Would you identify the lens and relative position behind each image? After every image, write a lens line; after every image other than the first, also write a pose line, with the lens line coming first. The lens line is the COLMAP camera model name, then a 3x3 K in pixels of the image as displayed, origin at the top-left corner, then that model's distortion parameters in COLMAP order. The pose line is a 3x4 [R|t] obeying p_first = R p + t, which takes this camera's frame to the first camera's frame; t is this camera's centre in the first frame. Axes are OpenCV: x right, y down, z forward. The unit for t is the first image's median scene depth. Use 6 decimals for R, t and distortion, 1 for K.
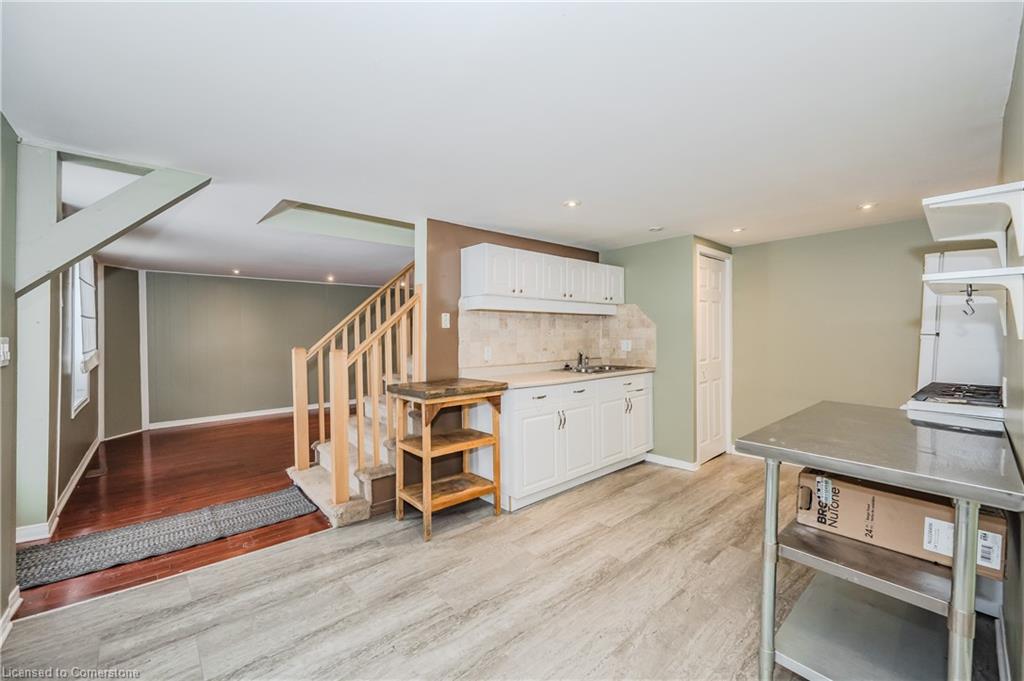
lens RADIAL K [[411.8, 0, 505.5], [0, 411.8, 338.8], [0, 0, 1]] dist [0.001219, 0.000053]
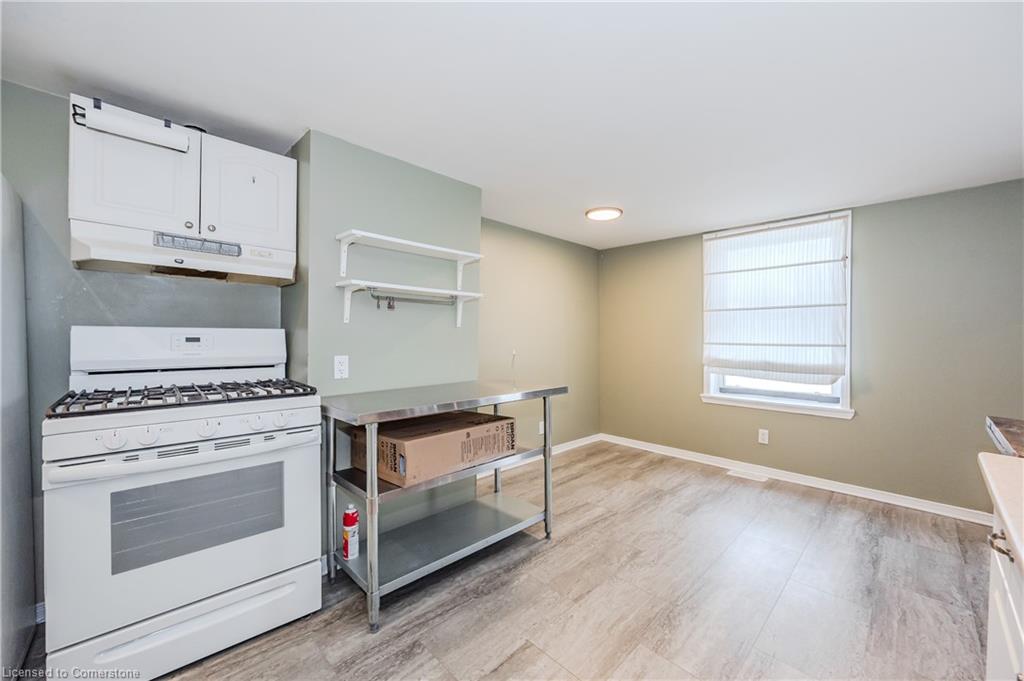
lens RADIAL K [[404.2, 0, 512.9], [0, 404.2, 340.6], [0, 0, 1]] dist [-0.000696, -0.000113]
pose [[-0.998783, -0.000852, -0.049312, 0.316127], [-0.002161, 0.999647, 0.026495, 0.004859], [0.049272, 0.026569, -0.998432, 0.962674]]
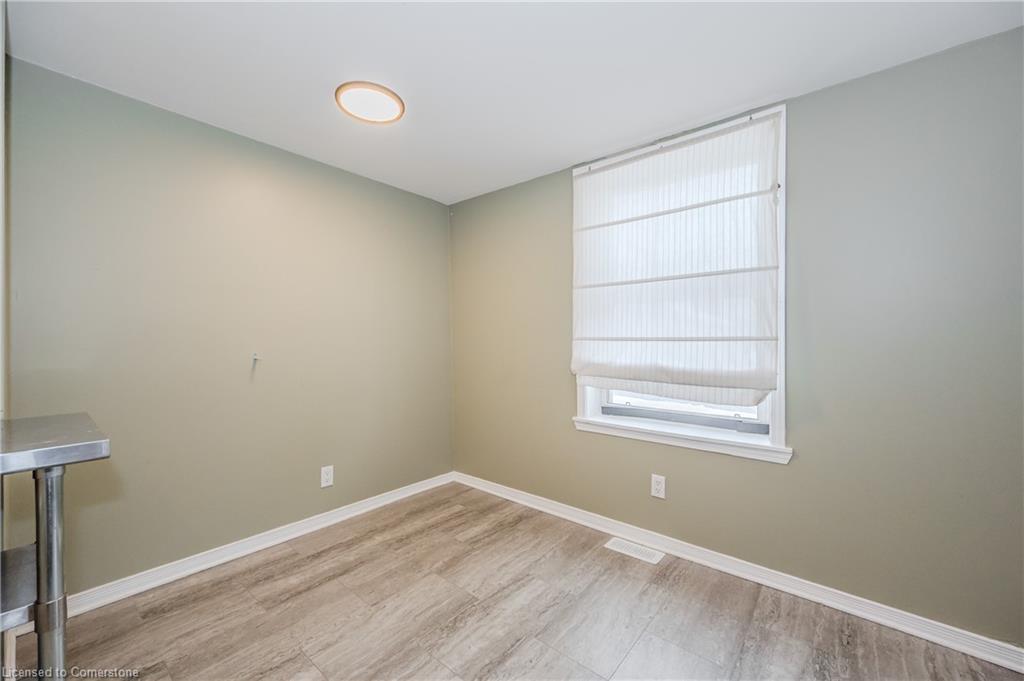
lens RADIAL K [[407.8, 0, 514.0], [0, 407.8, 344.1], [0, 0, 1]] dist [-0.000295, 0.000060]
pose [[-0.988976, 0.004884, -0.147995, 0.005141], [0.000792, 0.999616, 0.027699, 0.026065], [0.148073, 0.027277, -0.988600, 0.633845]]
